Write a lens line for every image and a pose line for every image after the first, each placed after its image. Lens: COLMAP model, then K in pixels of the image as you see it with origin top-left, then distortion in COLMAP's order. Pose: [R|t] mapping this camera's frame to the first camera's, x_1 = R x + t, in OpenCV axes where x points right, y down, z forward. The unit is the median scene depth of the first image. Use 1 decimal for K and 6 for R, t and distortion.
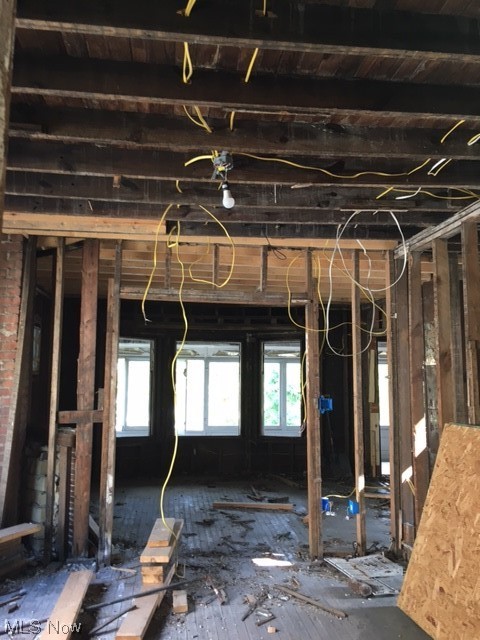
lens RADIAL K [[542.7, 0, 243.5], [0, 542.7, 321.8], [0, 0, 1]] dist [0.056845, -0.059735]
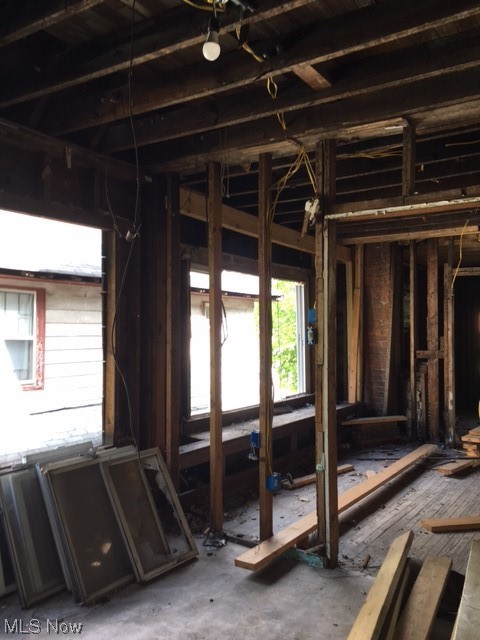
lens RADIAL K [[542.7, 0, 242.2], [0, 542.7, 320.8], [0, 0, 1]] dist [0.056845, -0.059735]
pose [[0.751115, -0.017875, -0.659929, 0.330619], [0.078105, 0.995019, 0.061945, -0.060813], [0.655535, -0.098072, 0.748770, -0.513528]]
